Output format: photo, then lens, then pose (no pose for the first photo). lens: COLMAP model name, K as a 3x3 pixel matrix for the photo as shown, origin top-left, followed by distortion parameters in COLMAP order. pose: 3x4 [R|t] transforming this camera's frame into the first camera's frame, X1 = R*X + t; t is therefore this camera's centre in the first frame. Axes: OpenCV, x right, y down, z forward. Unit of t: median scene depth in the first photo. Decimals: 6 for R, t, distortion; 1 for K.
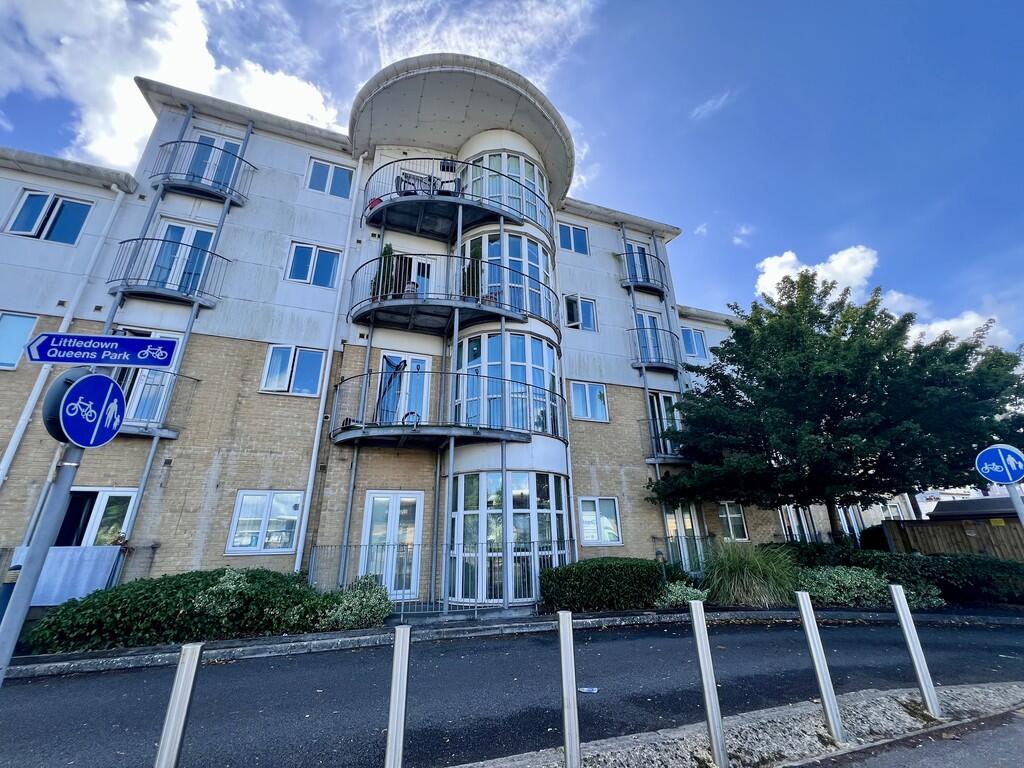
lens RADIAL K [[410.6, 0, 511.7], [0, 410.6, 383.6], [0, 0, 1]] dist [-0.002482, -0.000041]
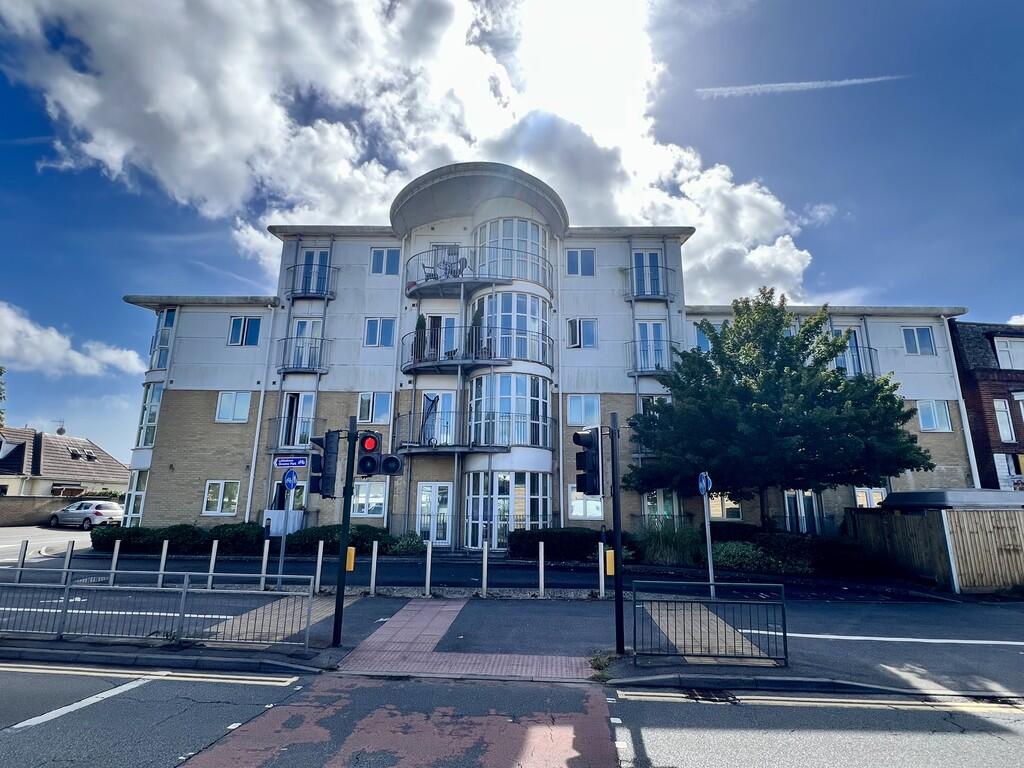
lens RADIAL K [[521.3, 0, 510.3], [0, 521.3, 385.0], [0, 0, 1]] dist [-0.013619, 0.000714]
pose [[0.937870, -0.050402, -0.343307, 0.635309], [0.097428, 0.987843, 0.121135, -0.297311], [0.333028, -0.147056, 0.931379, -0.666178]]
